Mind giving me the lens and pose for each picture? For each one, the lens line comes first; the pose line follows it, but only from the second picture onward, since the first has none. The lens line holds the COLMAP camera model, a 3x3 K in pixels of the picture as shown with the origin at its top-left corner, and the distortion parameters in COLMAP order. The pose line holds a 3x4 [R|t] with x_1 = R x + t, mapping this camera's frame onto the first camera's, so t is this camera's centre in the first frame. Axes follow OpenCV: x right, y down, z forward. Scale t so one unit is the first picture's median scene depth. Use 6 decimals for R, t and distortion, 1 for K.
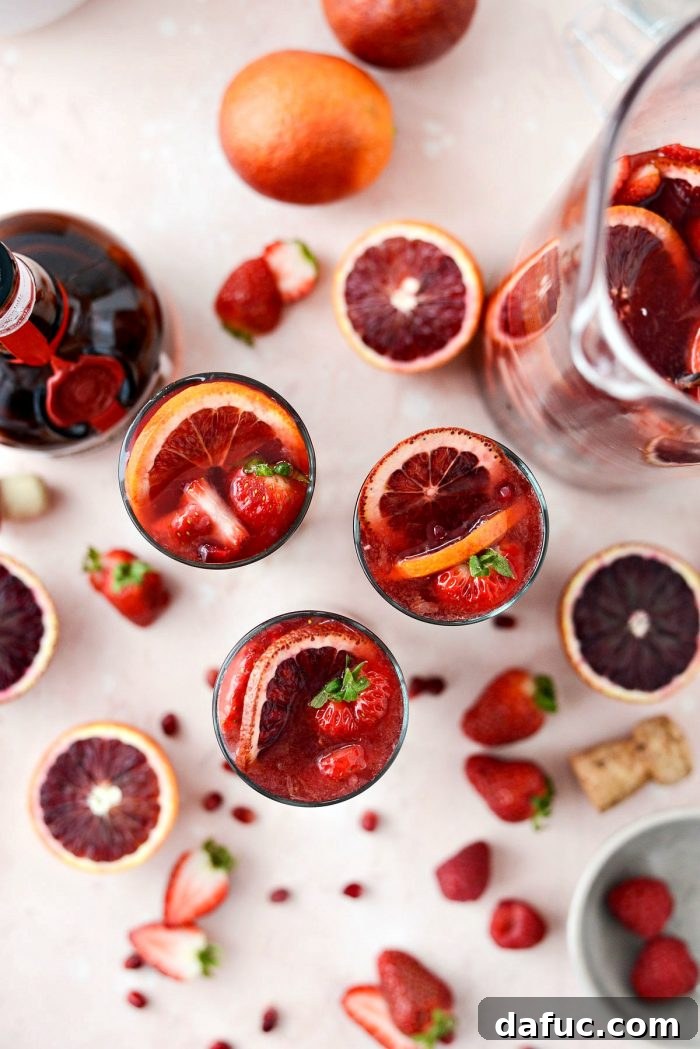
lens RADIAL K [[1781.8, 0, 350.0], [0, 1781.8, 524.5], [0, 0, 1]] dist [-0.024216, -0.673315]
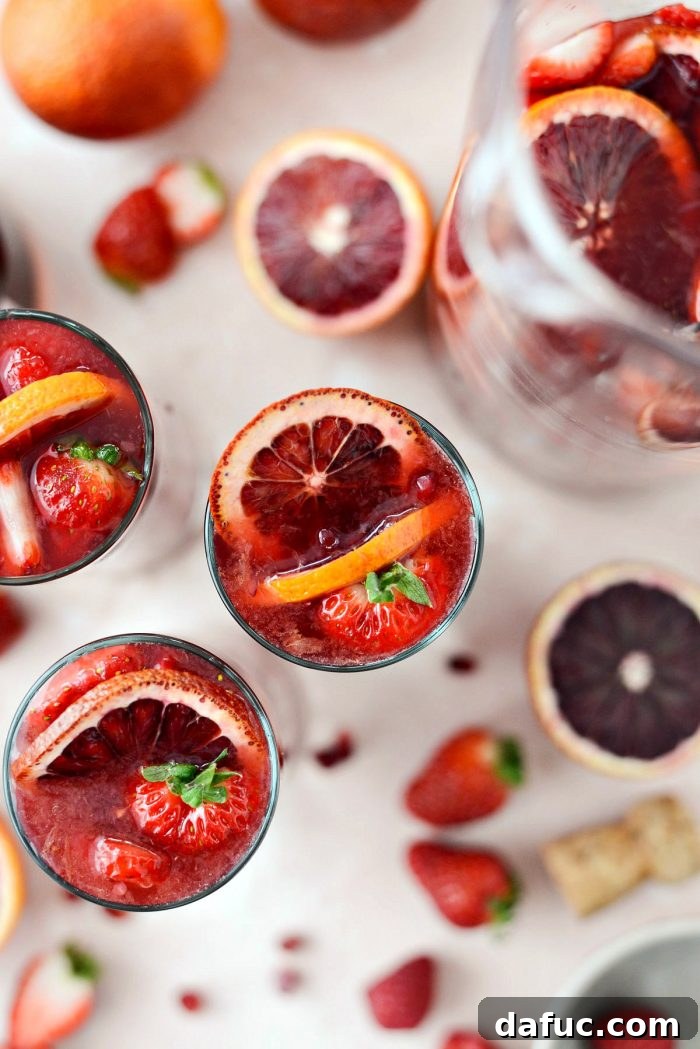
lens RADIAL K [[1781.8, 0, 350.0], [0, 1781.8, 524.5], [0, 0, 1]] dist [-0.024216, -0.673315]
pose [[0.999021, 0.016819, -0.040907, 0.084540], [-0.017527, 0.999702, -0.017013, 0.010142], [0.040608, 0.017714, 0.999018, 0.286879]]
